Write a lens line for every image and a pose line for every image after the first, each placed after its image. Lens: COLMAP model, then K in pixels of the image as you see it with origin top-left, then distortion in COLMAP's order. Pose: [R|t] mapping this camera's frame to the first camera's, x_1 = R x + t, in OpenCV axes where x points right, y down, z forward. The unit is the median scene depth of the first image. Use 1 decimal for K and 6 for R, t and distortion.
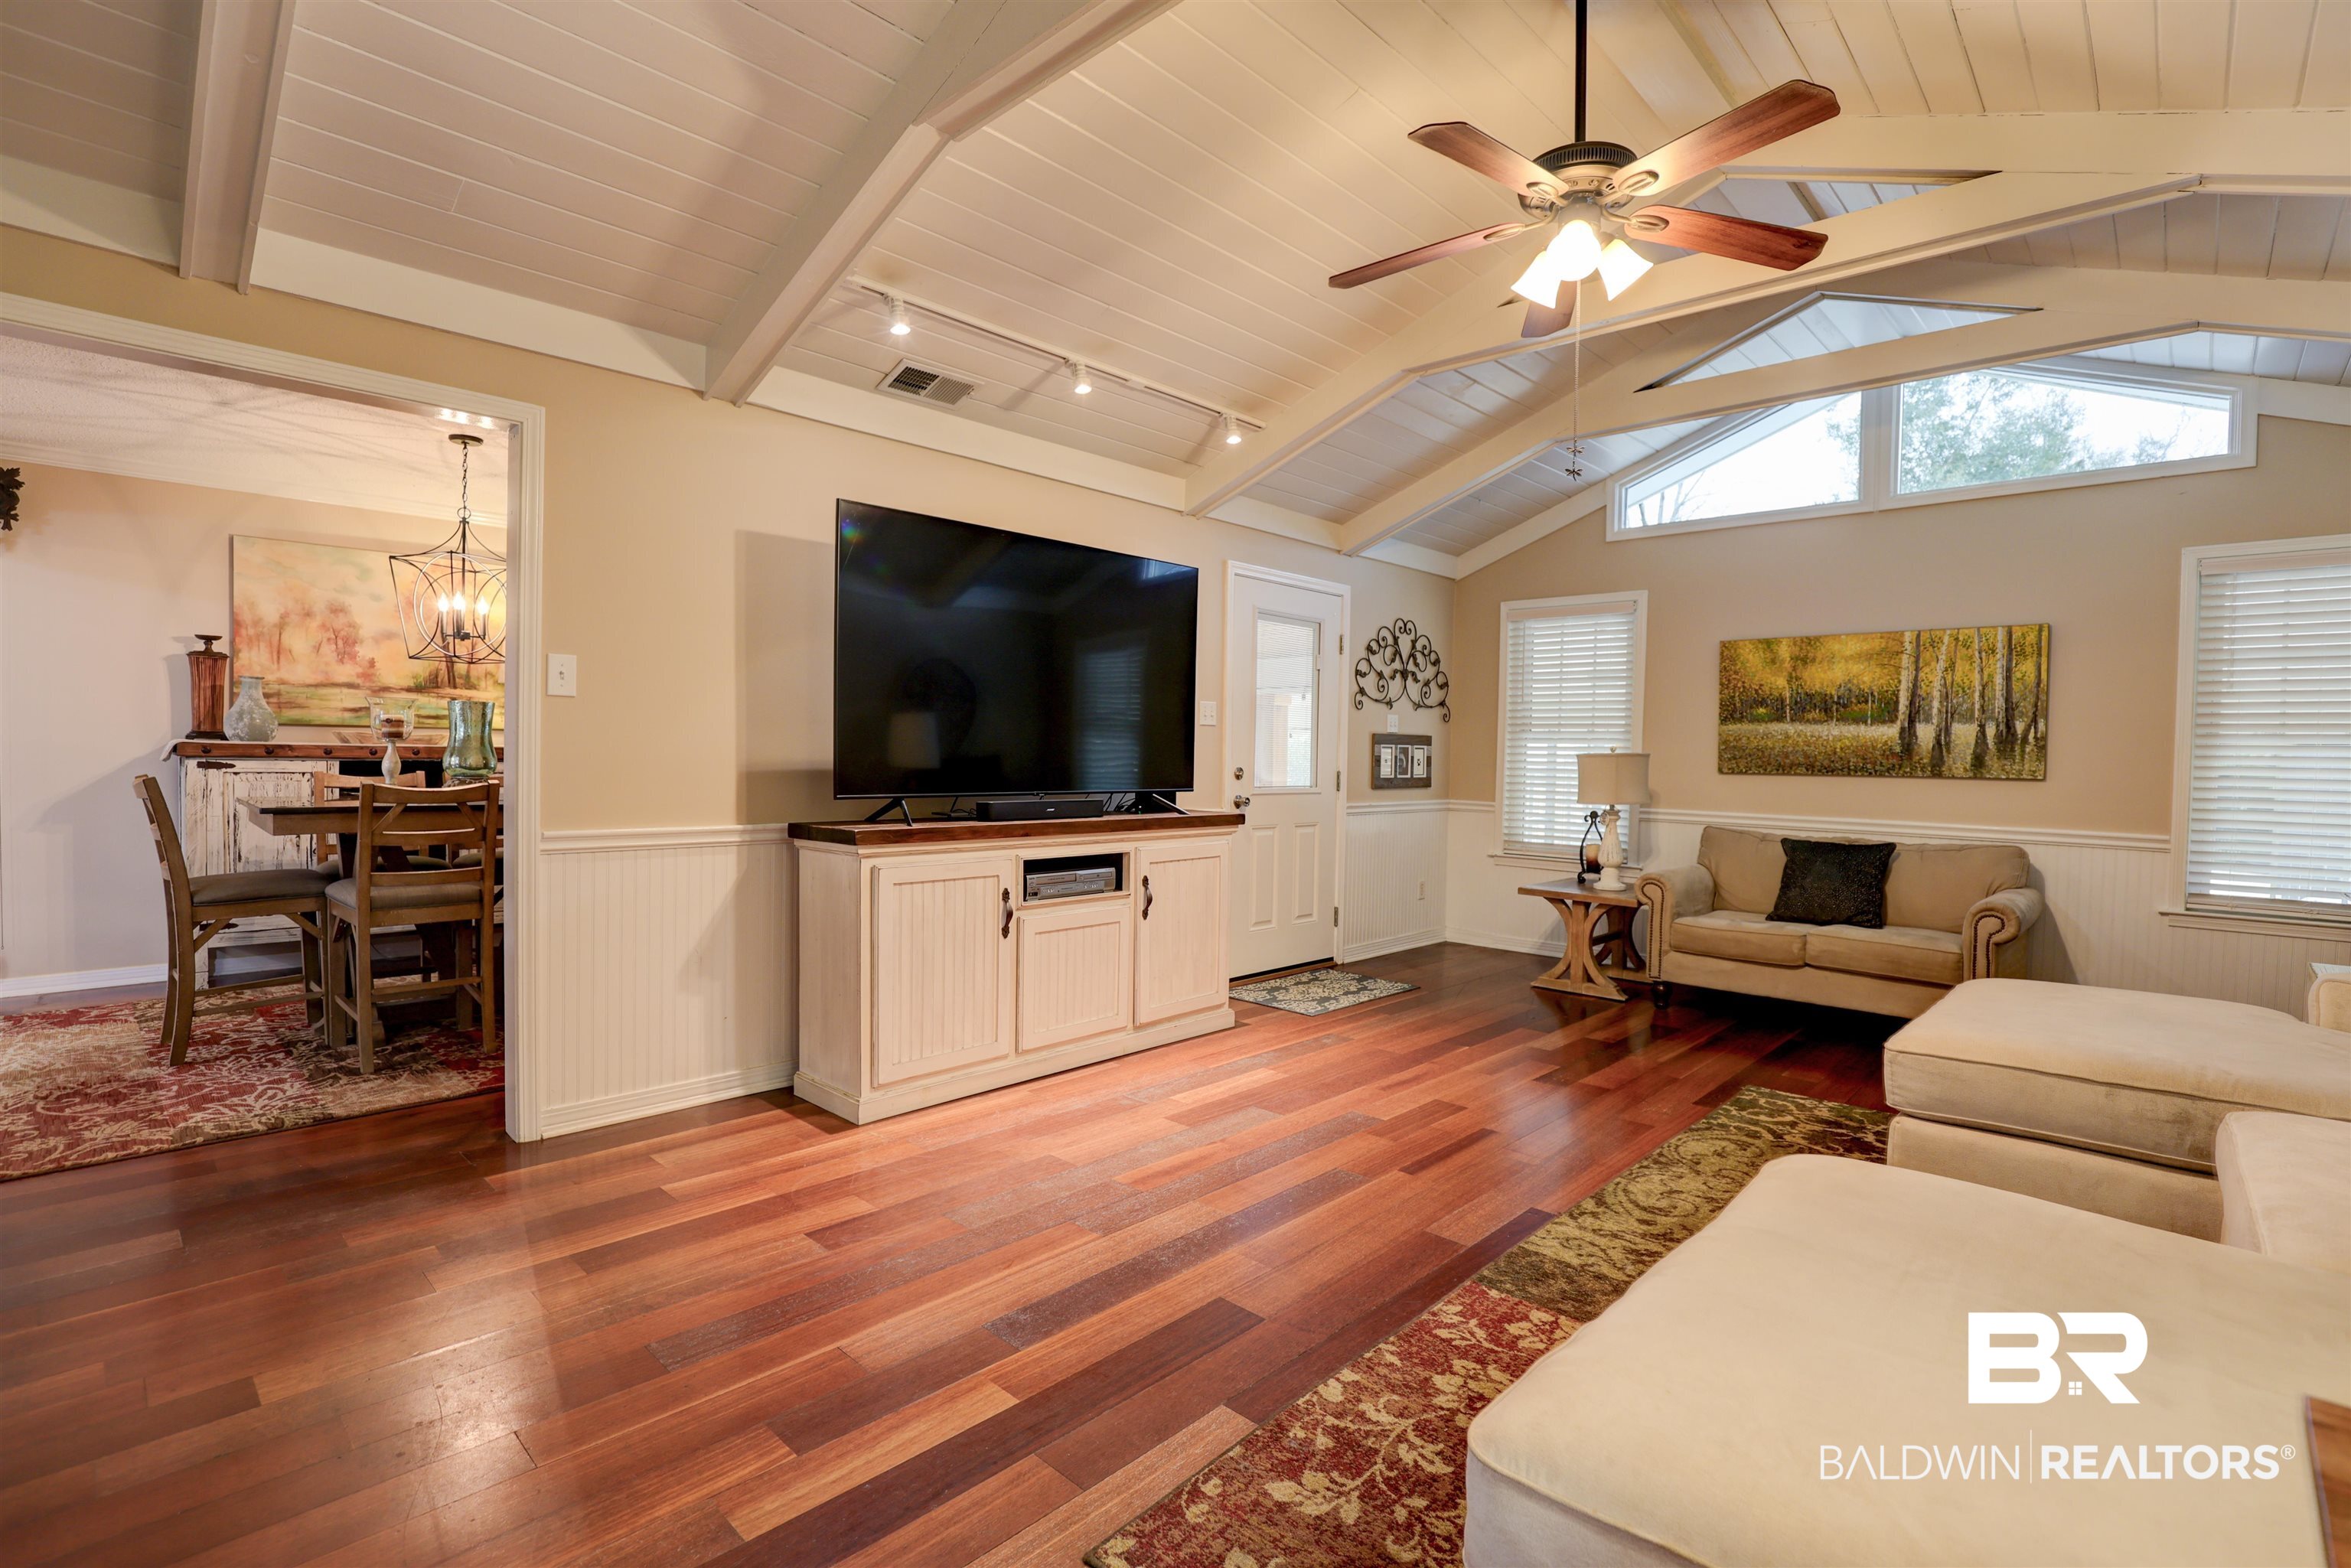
lens RADIAL K [[1078.9, 0, 1179.6], [0, 1078.9, 795.8], [0, 0, 1]] dist [-0.033739, 0.003913]
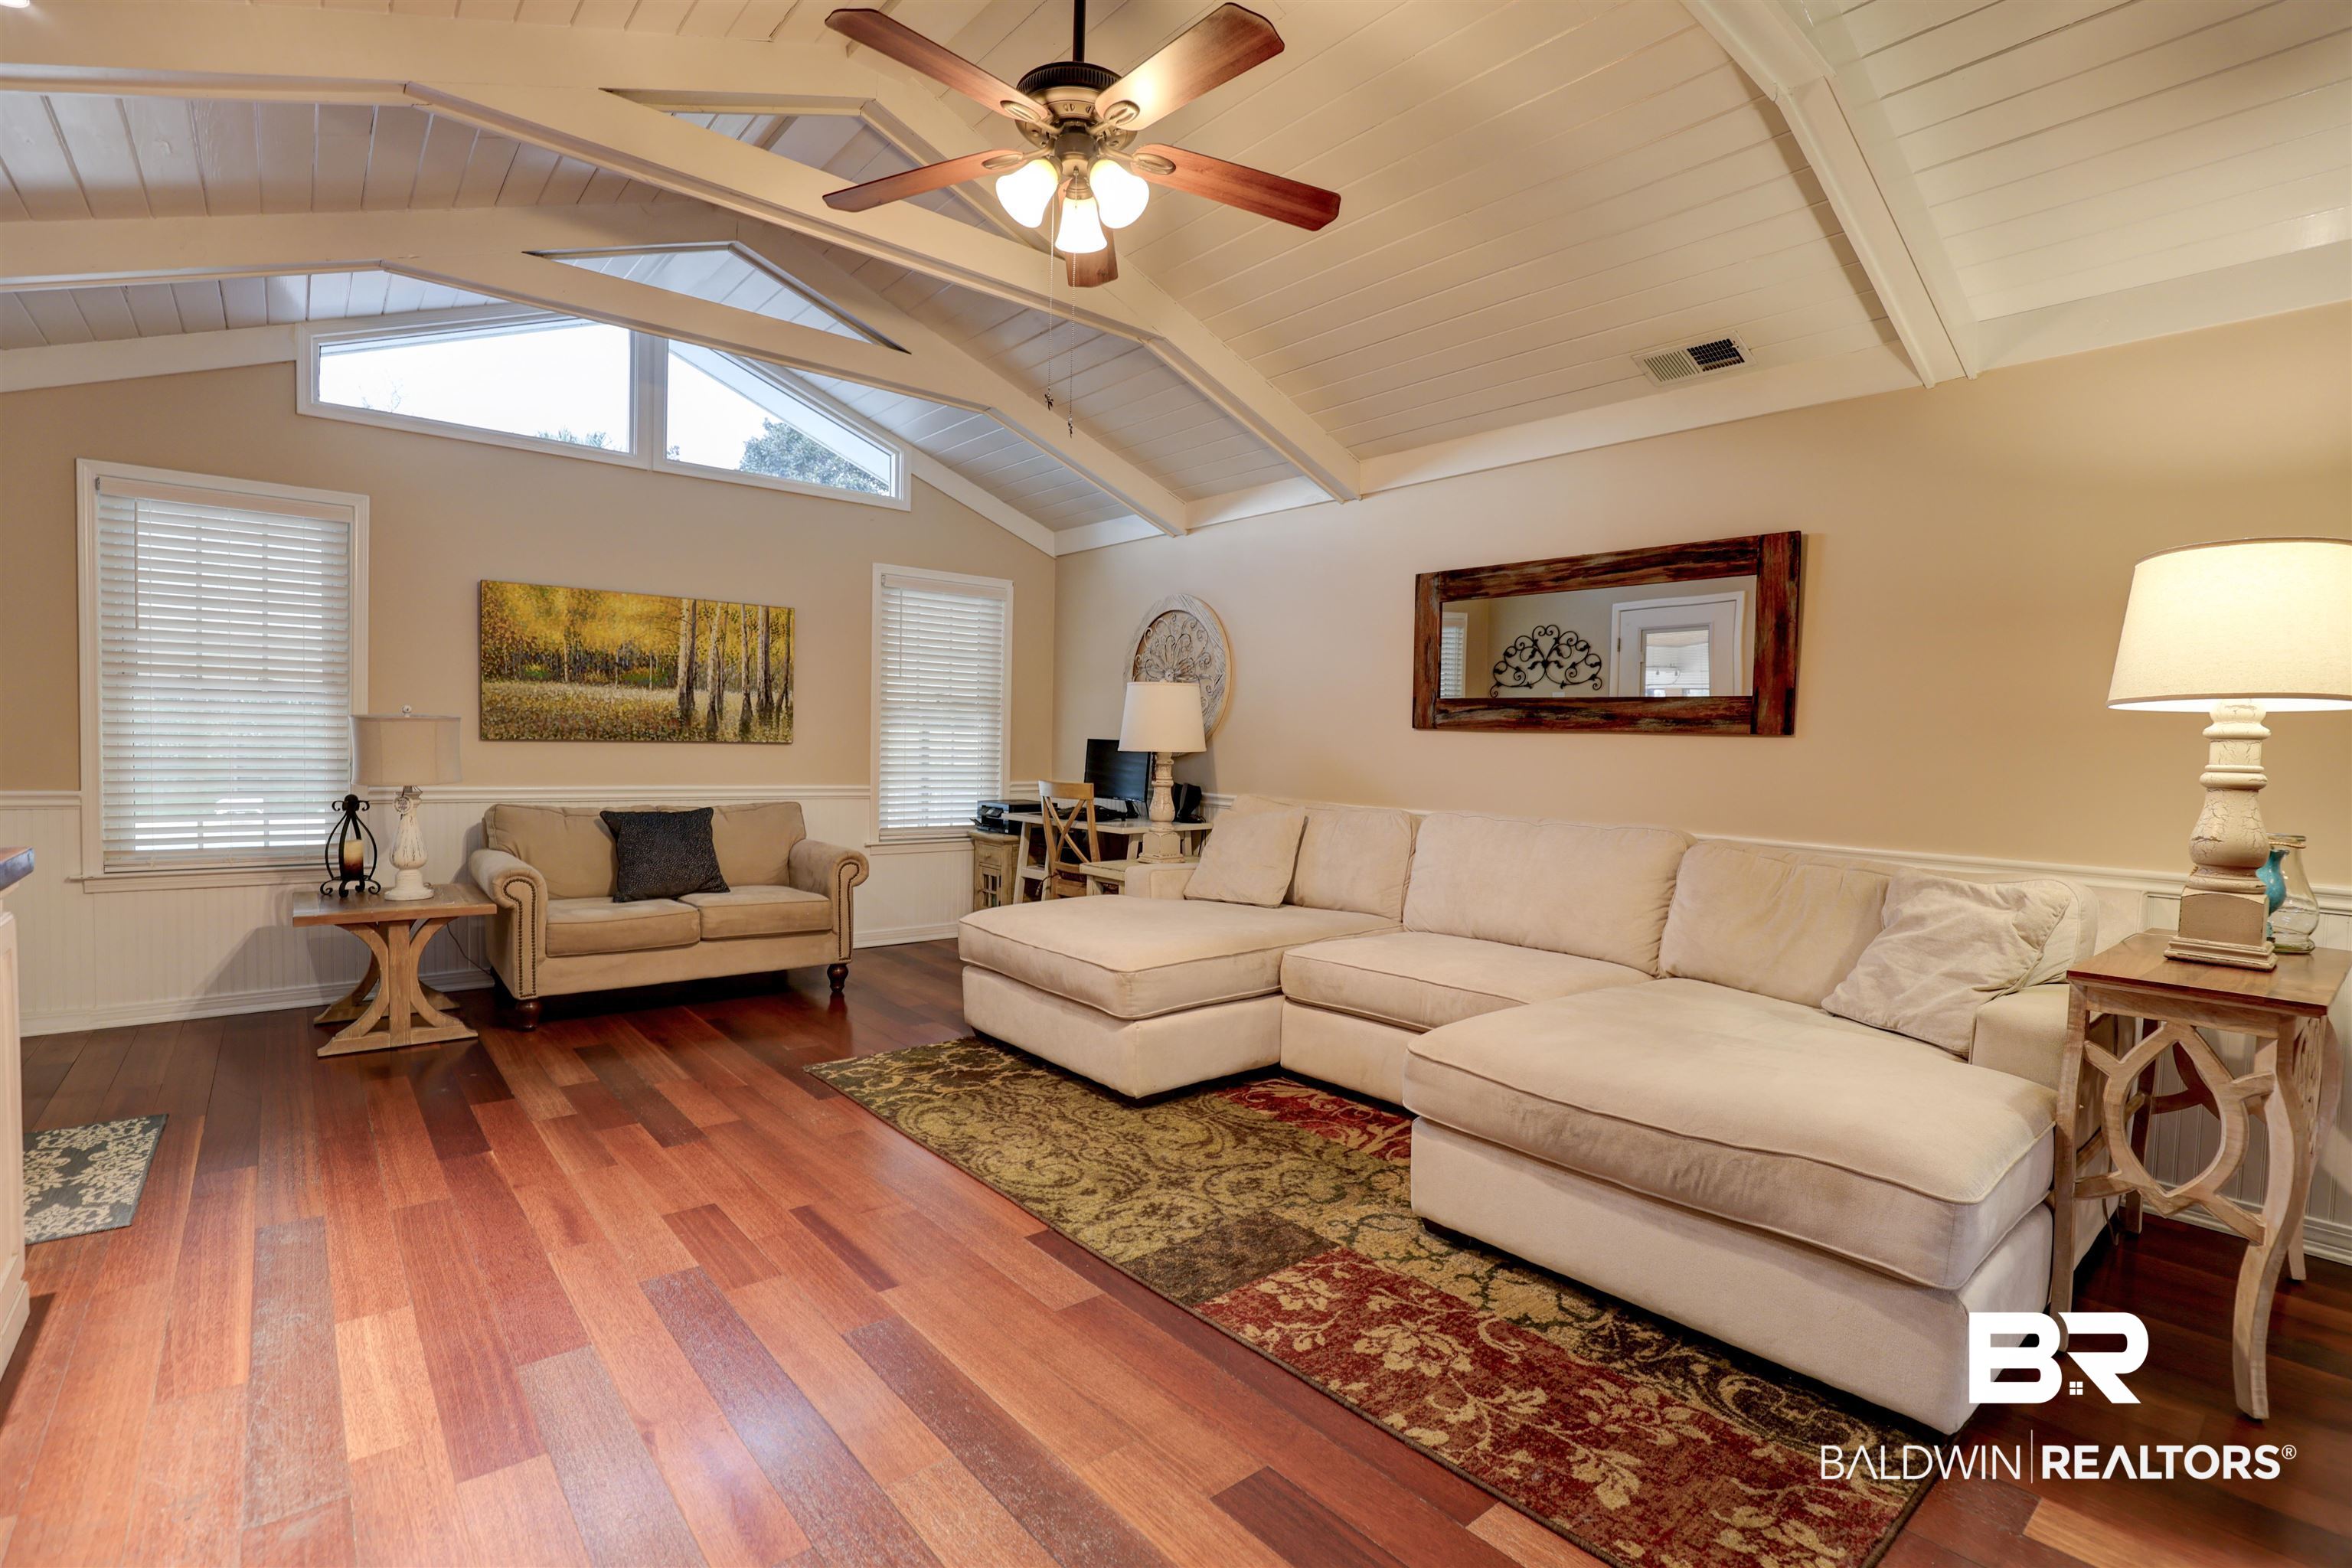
lens RADIAL K [[1079.4, 0, 1177.9], [0, 1079.4, 789.5], [0, 0, 1]] dist [-0.033739, 0.003913]
pose [[0.109901, -0.057429, 0.992282, -0.329071], [0.018417, 0.998276, 0.055737, -0.023842], [-0.993772, 0.012149, 0.110769, 0.478198]]
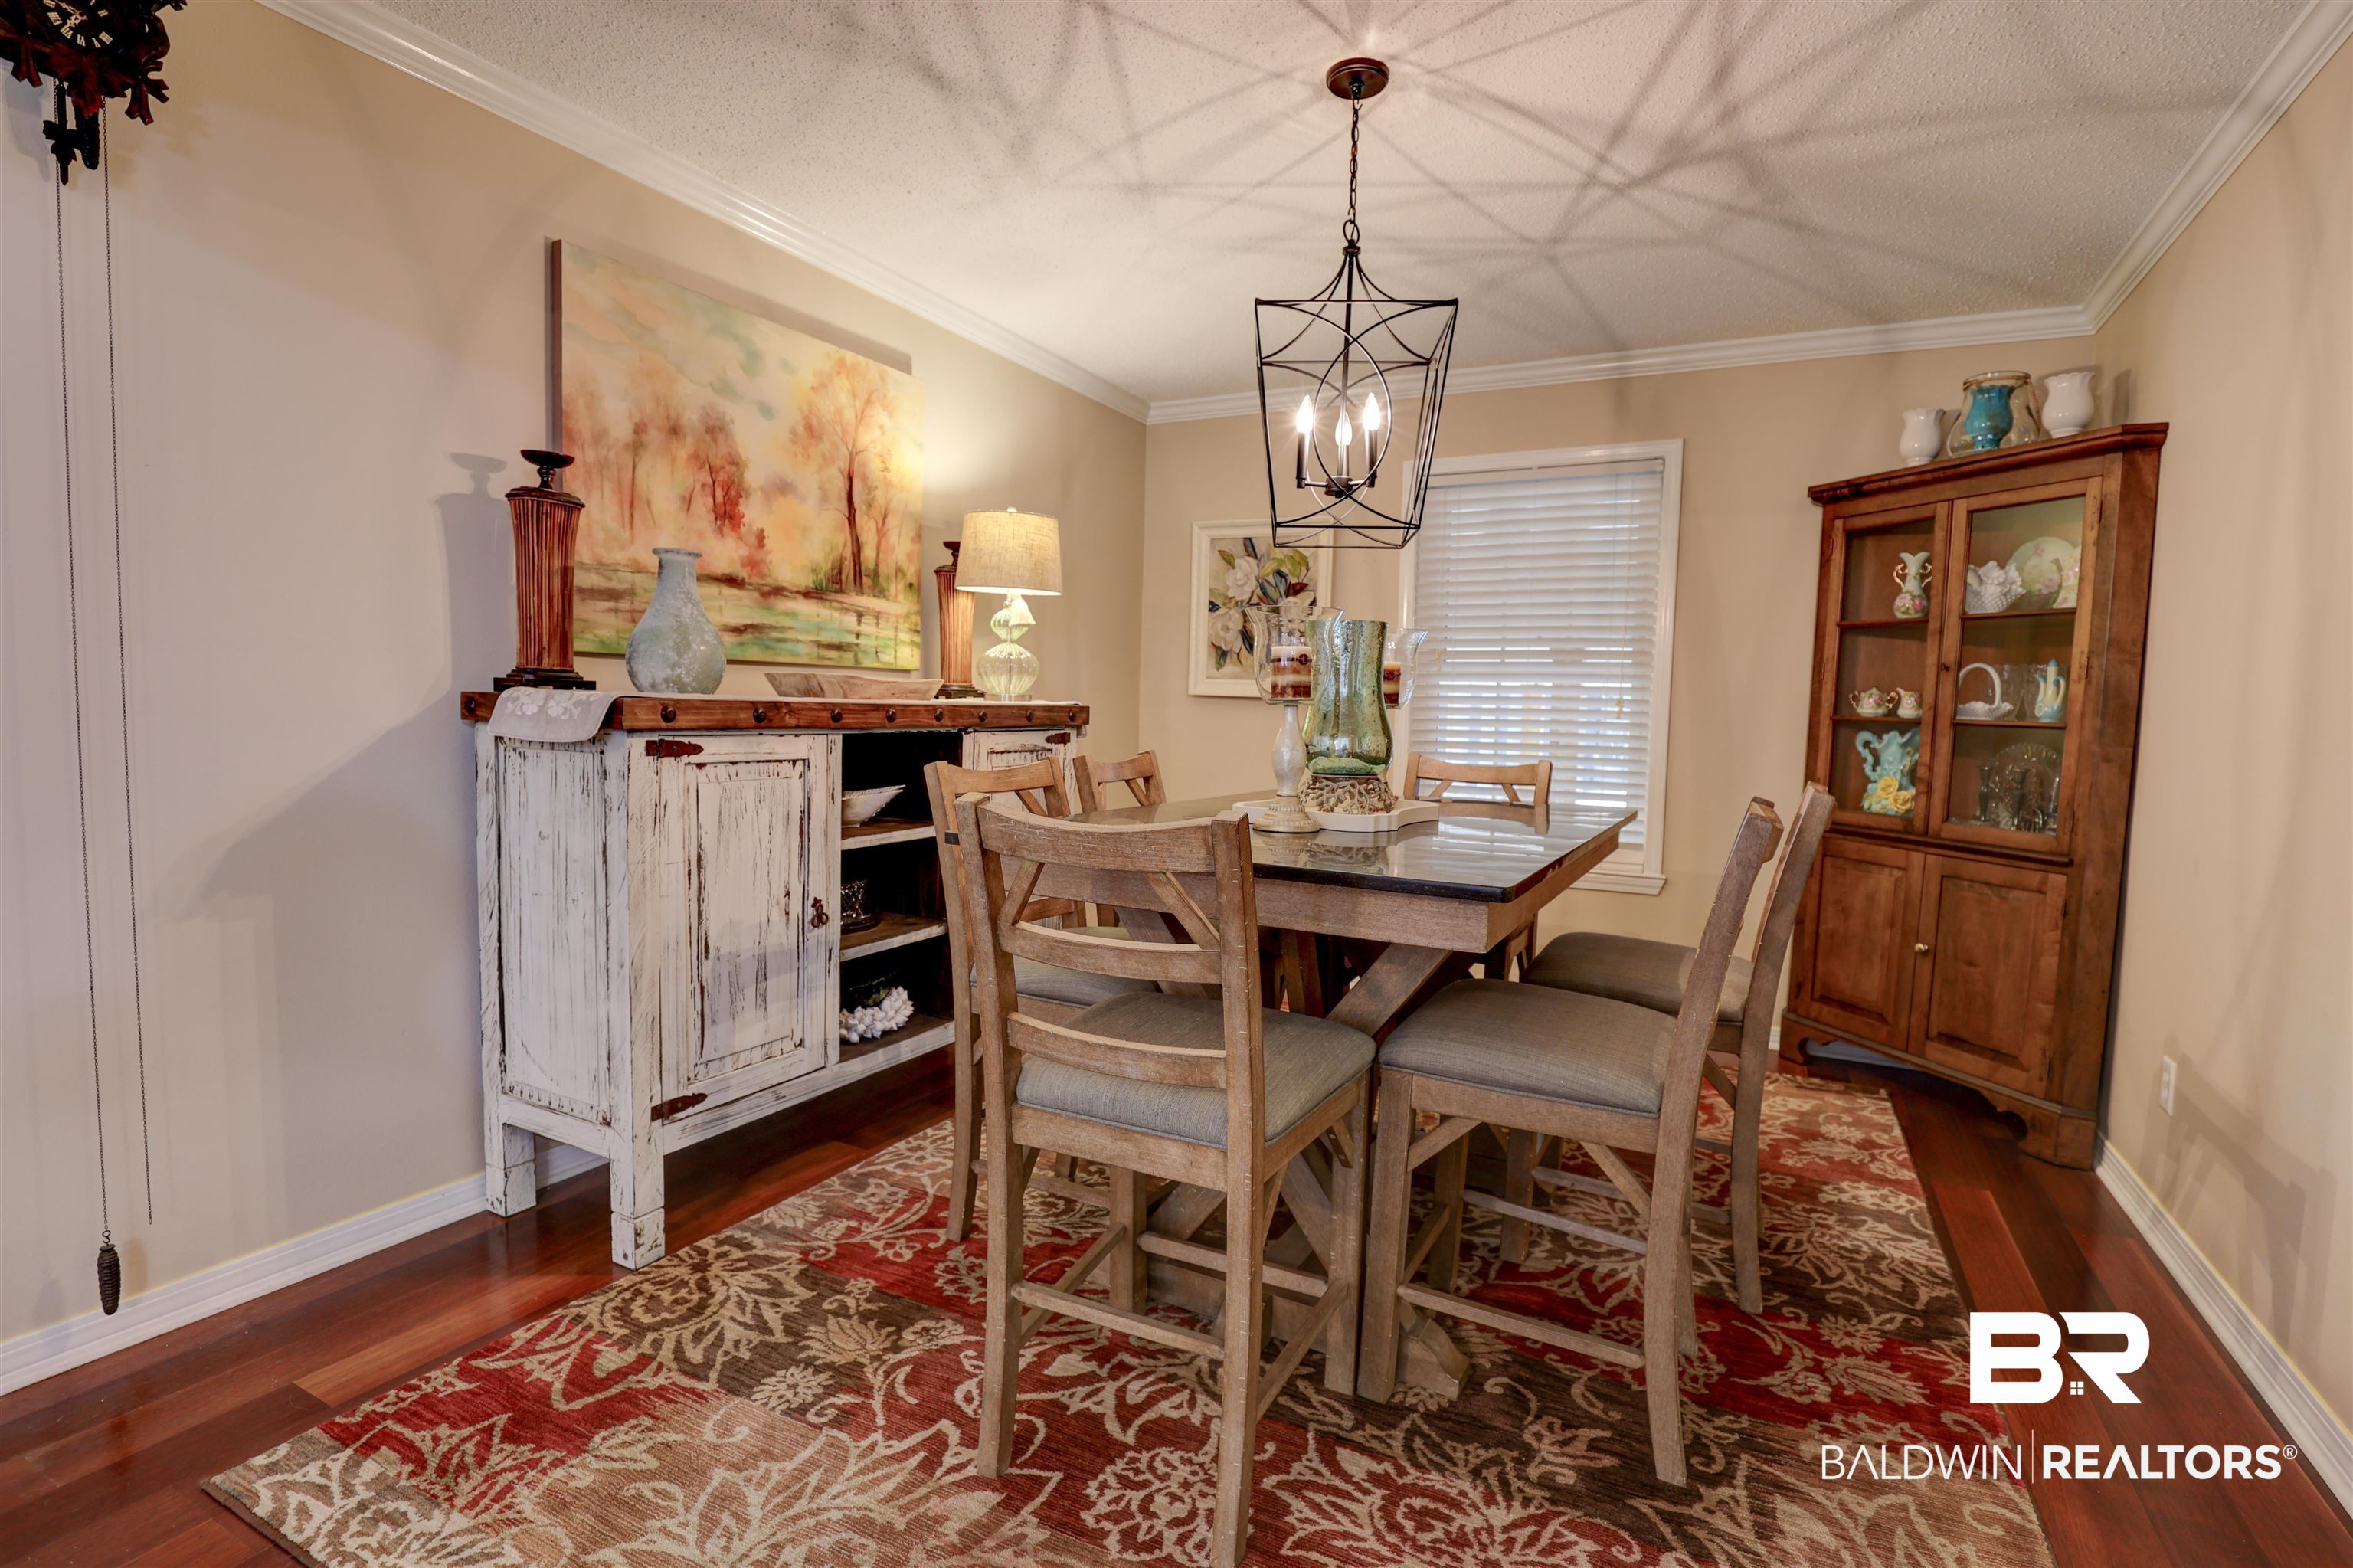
lens RADIAL K [[1126.7, 0, 1175.3], [0, 1126.7, 782.1], [0, 0, 1]] dist [-0.028573, 0.004235]
pose [[0.960566, -0.011506, 0.277814, -0.894864], [0.001248, 0.999312, 0.037075, -0.033948], [-0.278050, -0.035266, 0.959919, 0.518451]]
